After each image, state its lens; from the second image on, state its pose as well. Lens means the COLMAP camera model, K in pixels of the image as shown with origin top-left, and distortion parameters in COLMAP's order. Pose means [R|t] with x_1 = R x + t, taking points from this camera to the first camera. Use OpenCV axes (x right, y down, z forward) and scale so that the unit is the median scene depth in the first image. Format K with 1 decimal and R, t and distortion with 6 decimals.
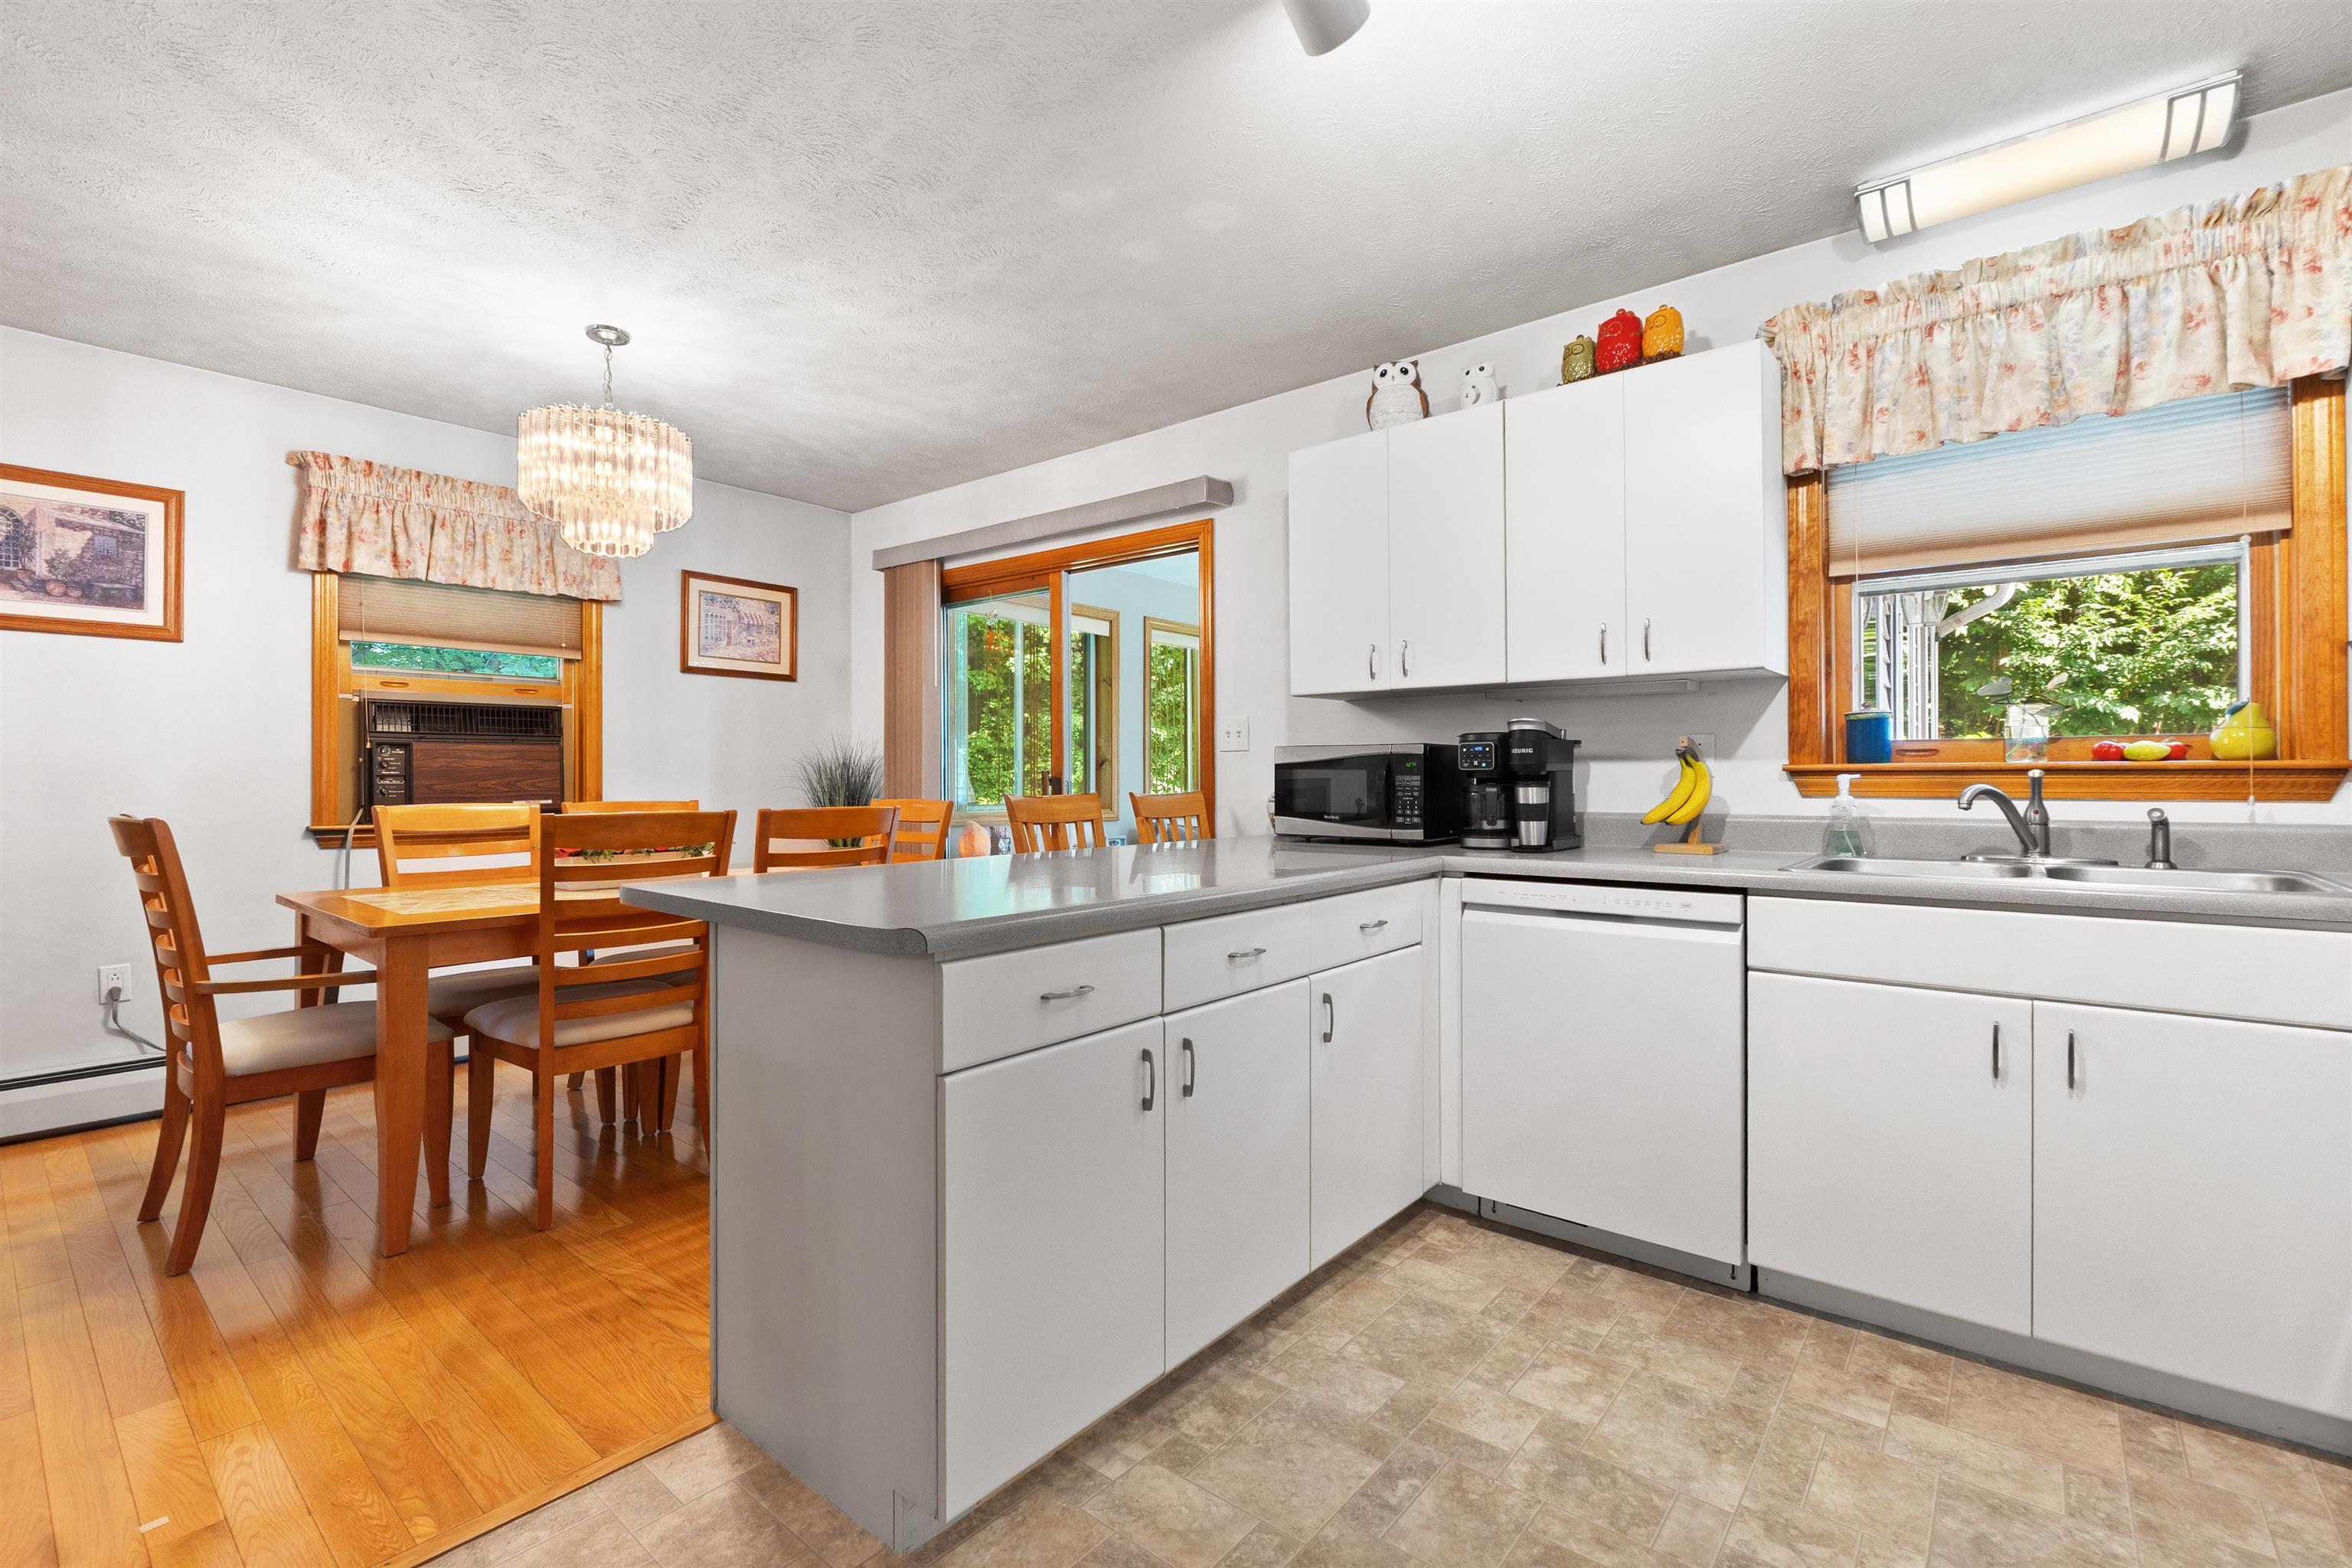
lens RADIAL K [[1035.2, 0, 1173.6], [0, 1035.2, 771.1], [0, 0, 1]] dist [-0.010413, 0.001035]
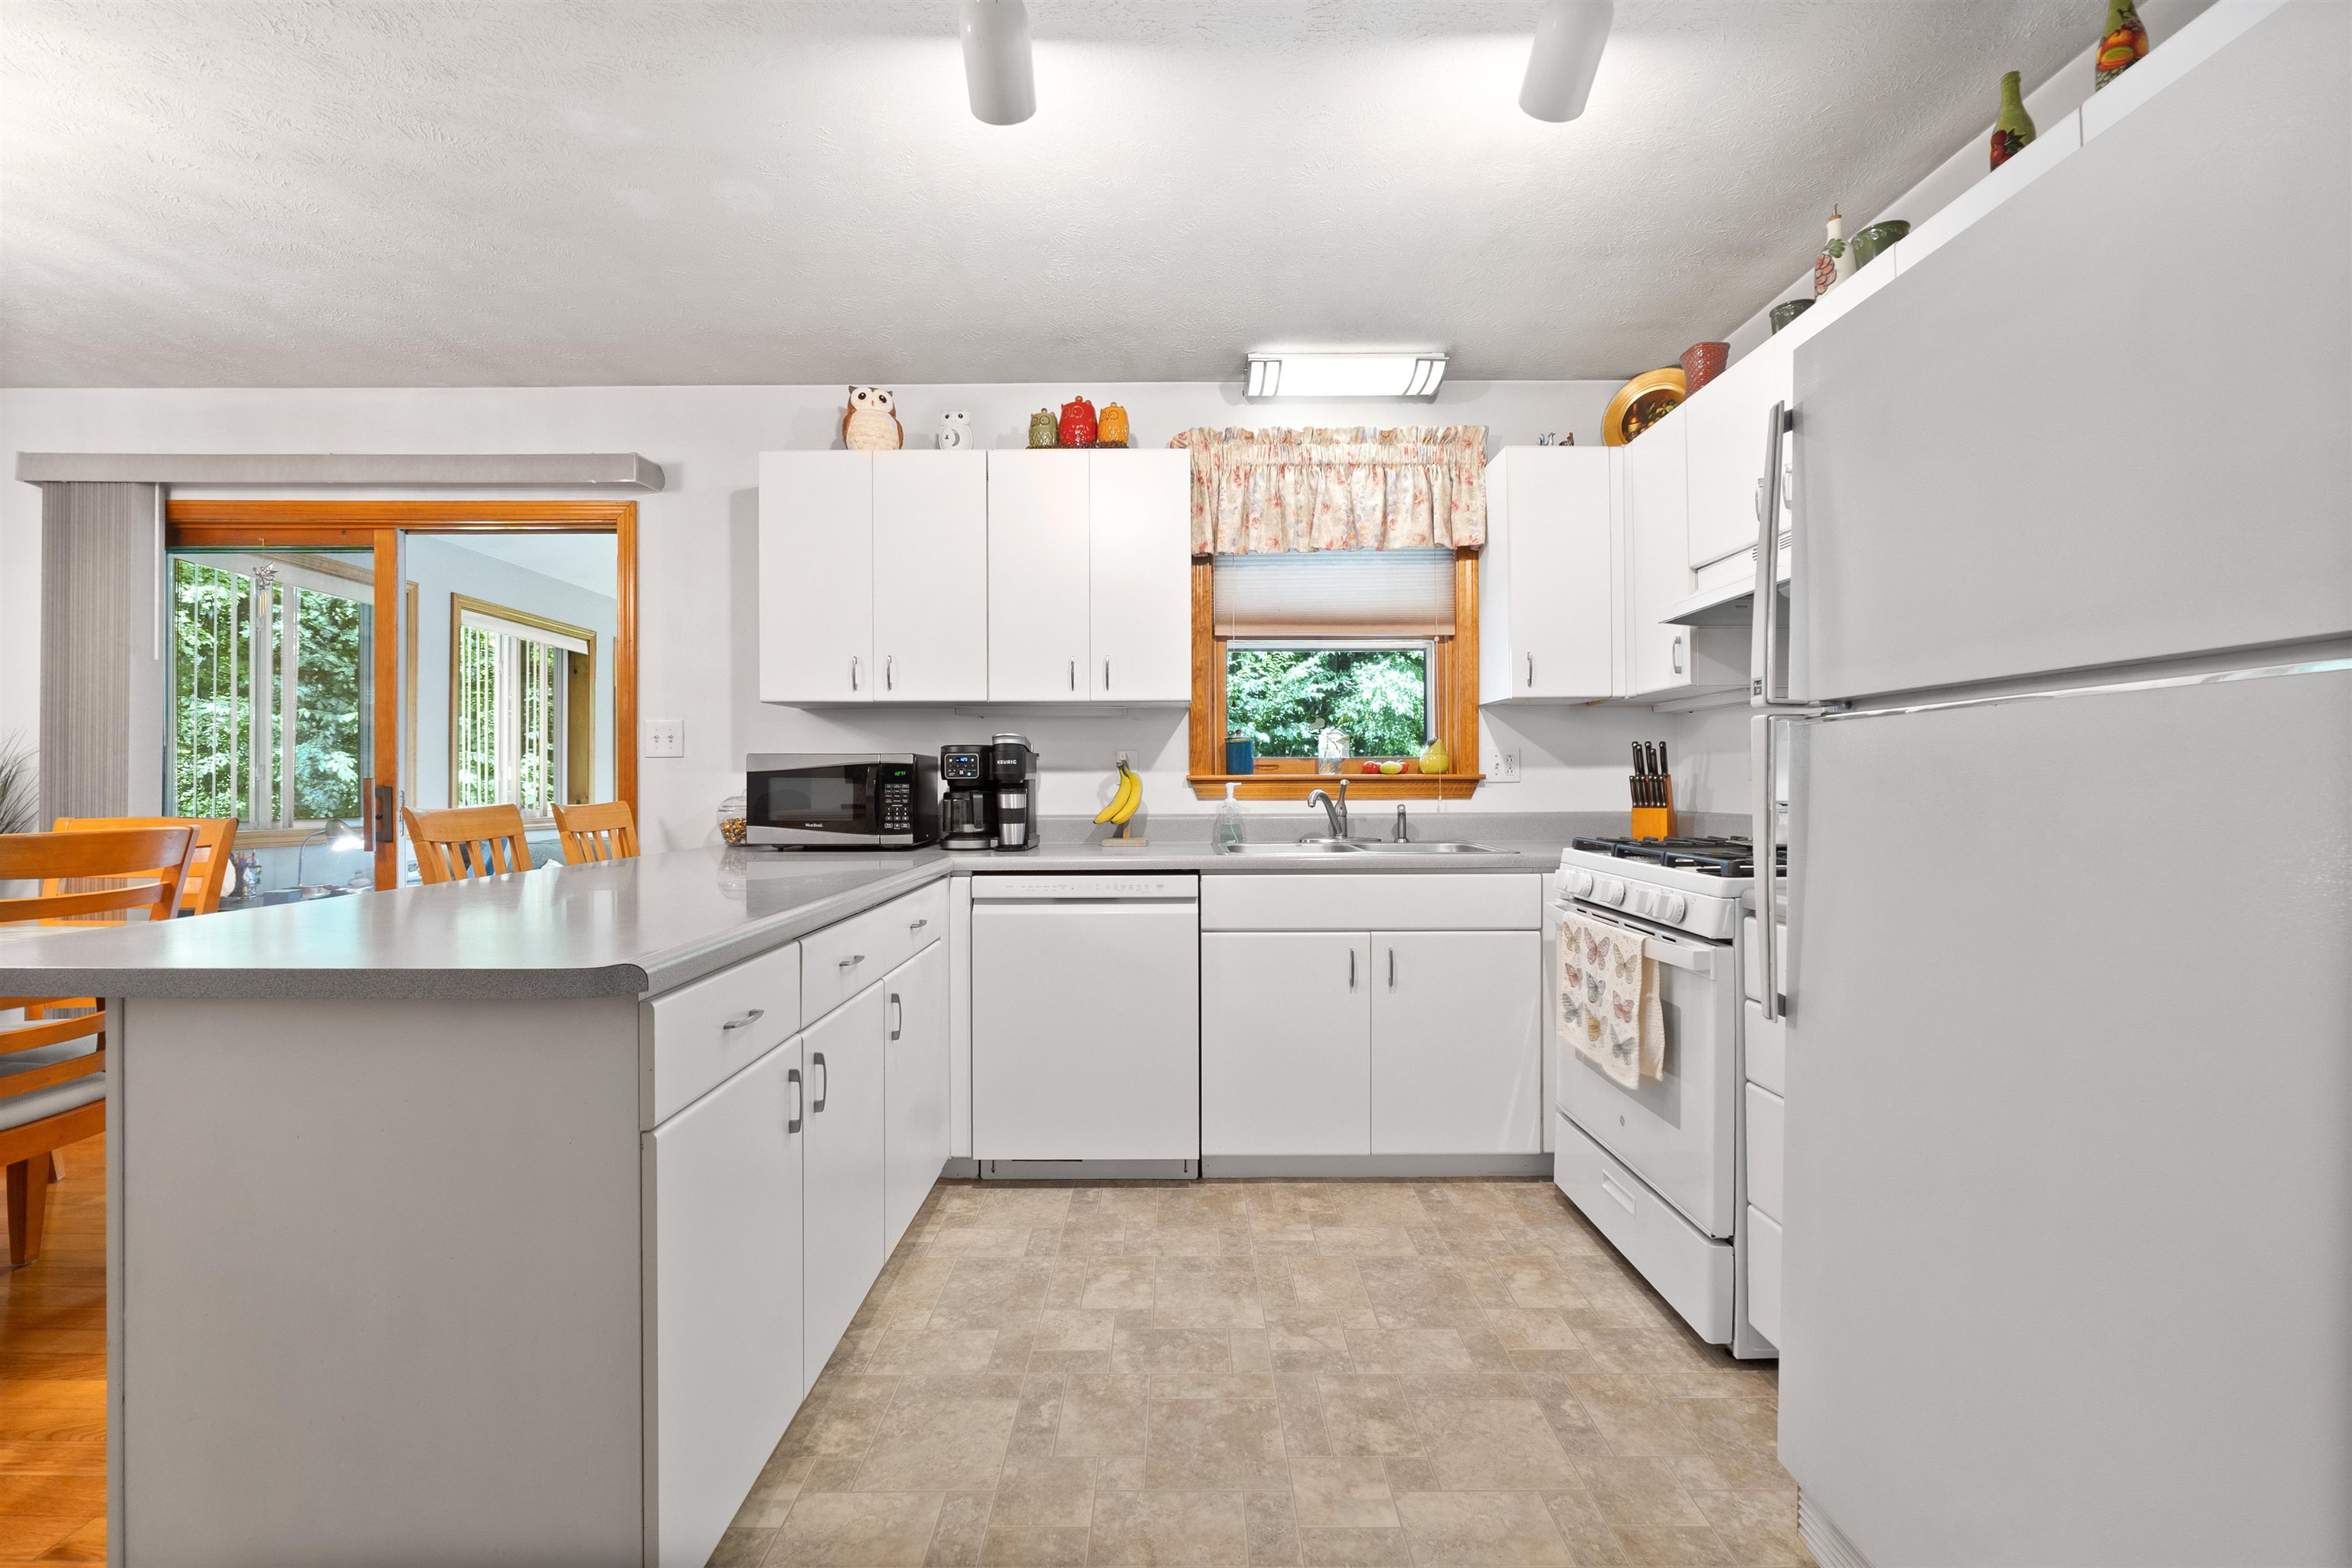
lens RADIAL K [[989.2, 0, 1178.1], [0, 989.2, 777.0], [0, 0, 1]] dist [-0.008936, -0.000341]
pose [[0.767458, 0.003473, 0.641090, -0.255414], [-0.002224, 0.999994, -0.002754, -0.000731], [-0.641096, 0.000688, 0.767461, 0.050136]]
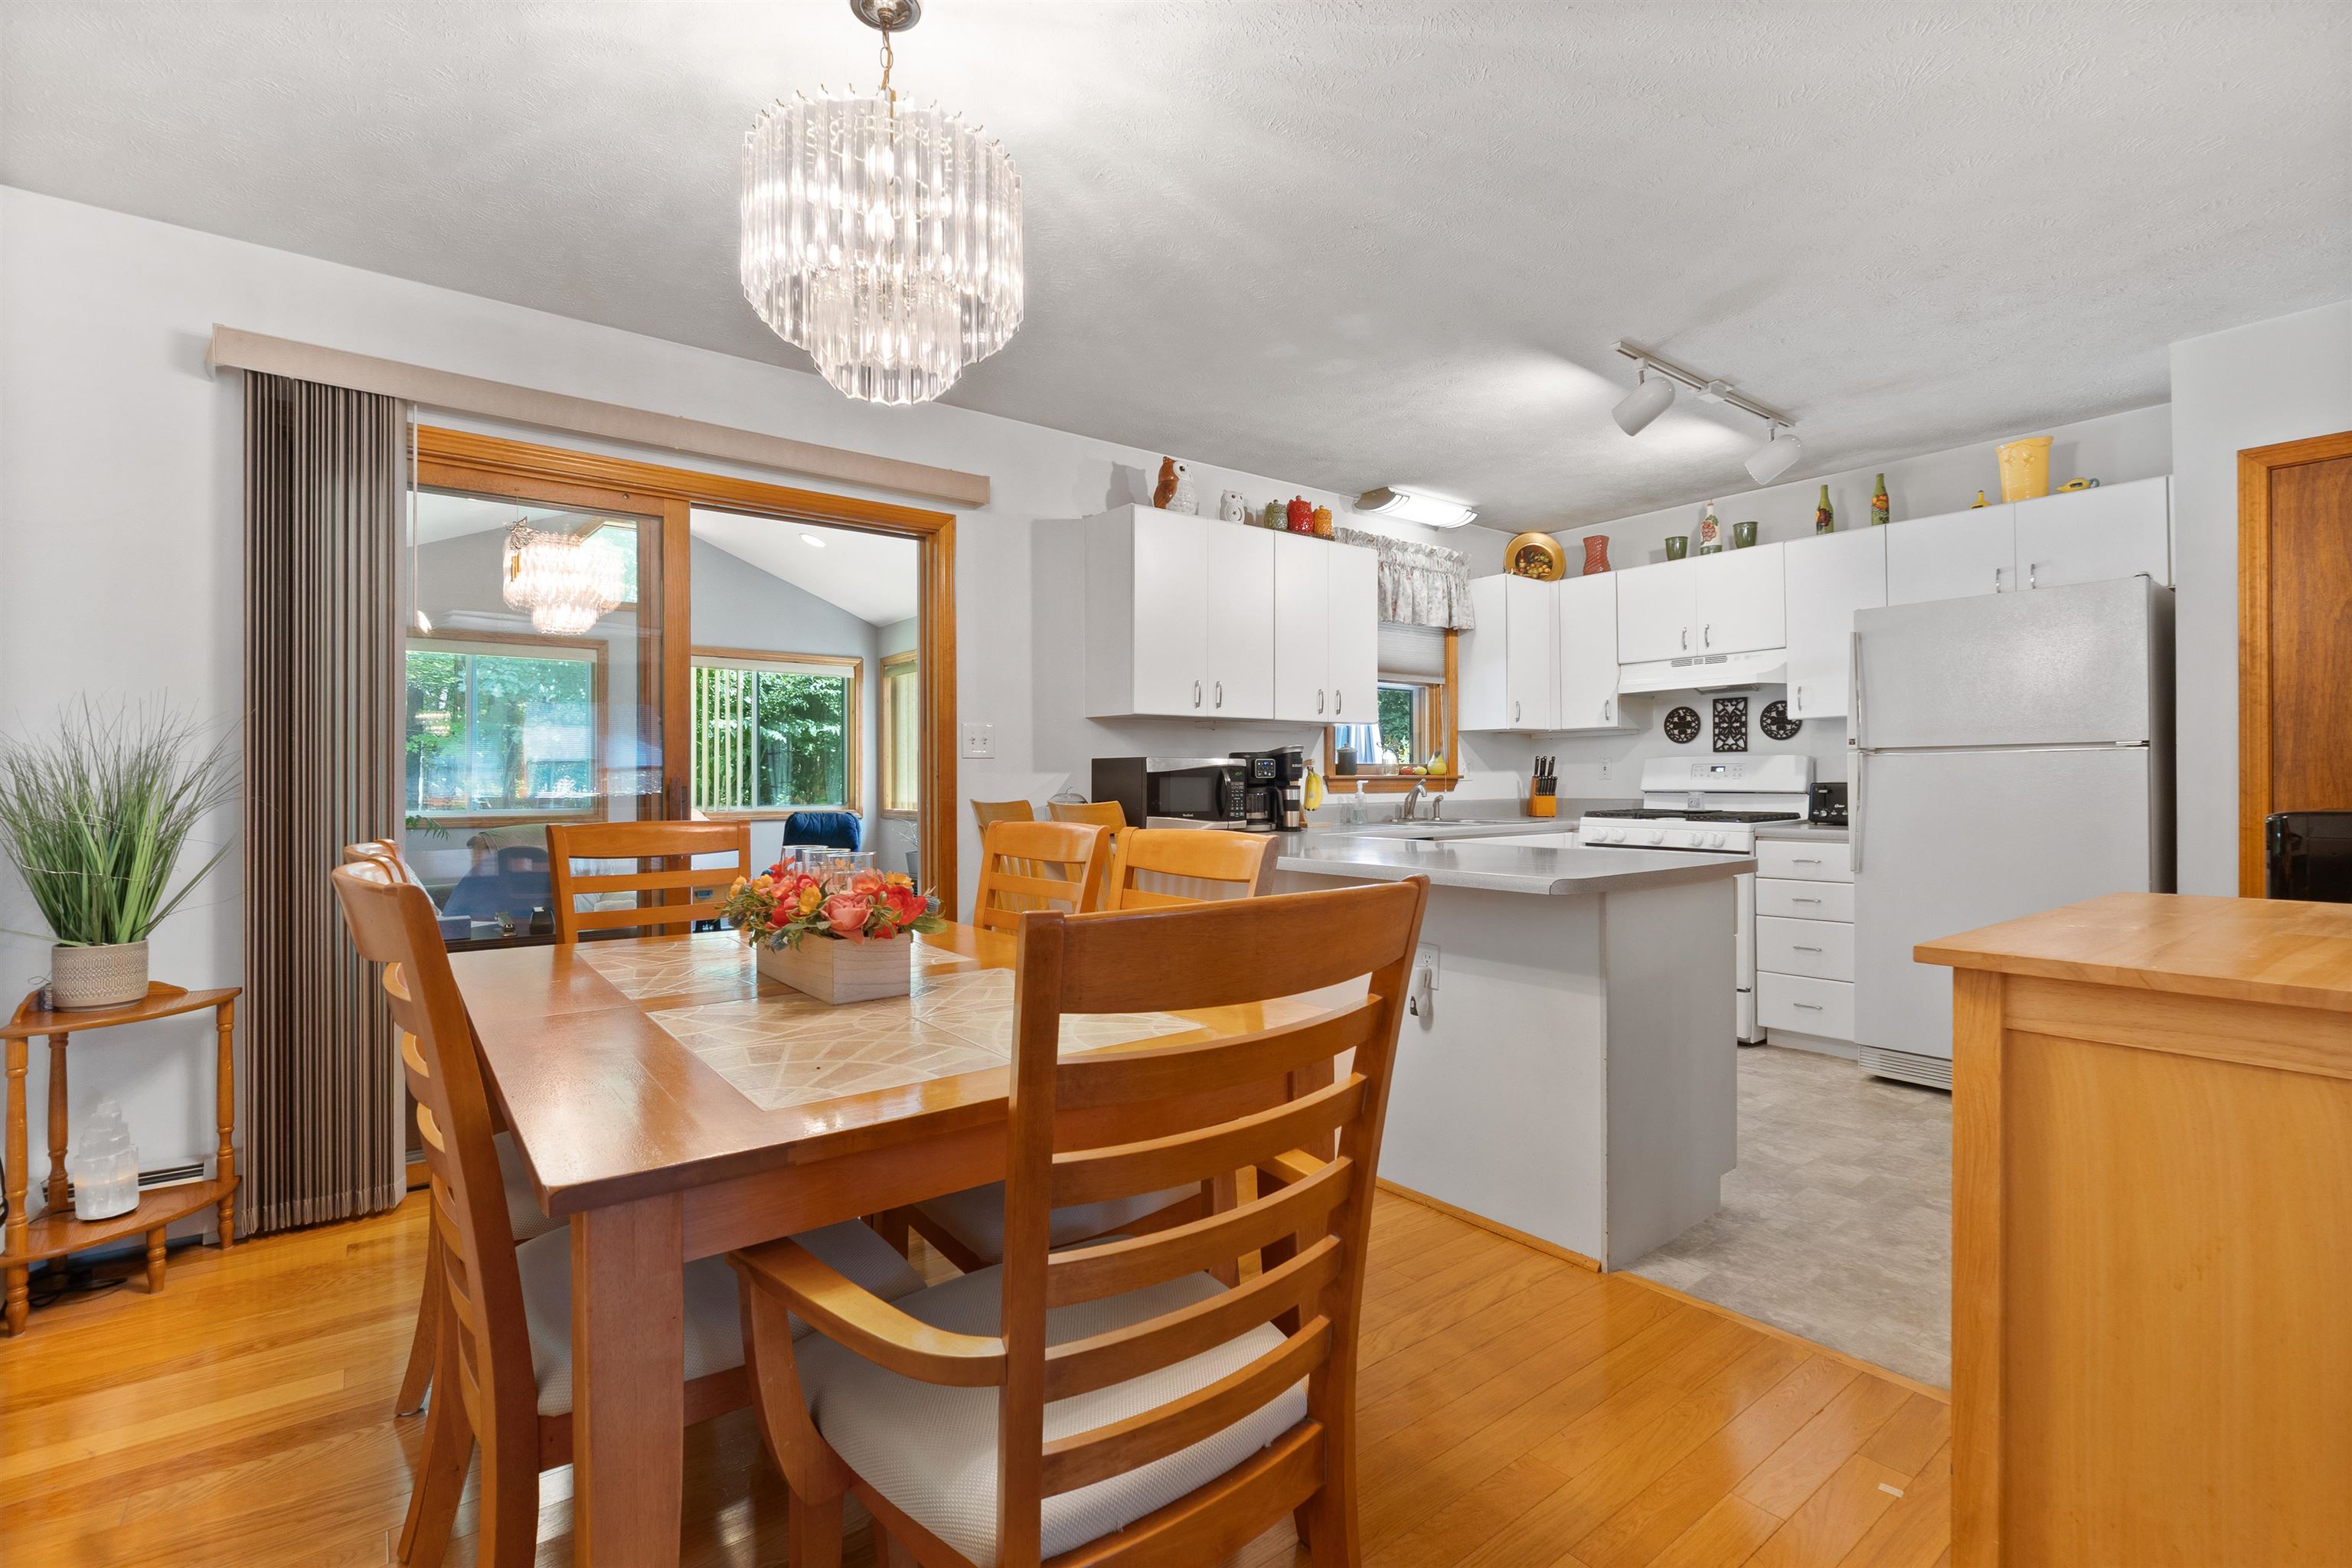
lens RADIAL K [[1057.5, 0, 1176.0], [0, 1057.5, 784.0], [0, 0, 1]] dist [-0.001836, -0.000208]
pose [[0.210437, -0.003607, 0.977601, -1.475325], [-0.000591, 0.999993, 0.003817, 0.001735], [-0.977607, -0.001381, 0.210434, 0.996099]]
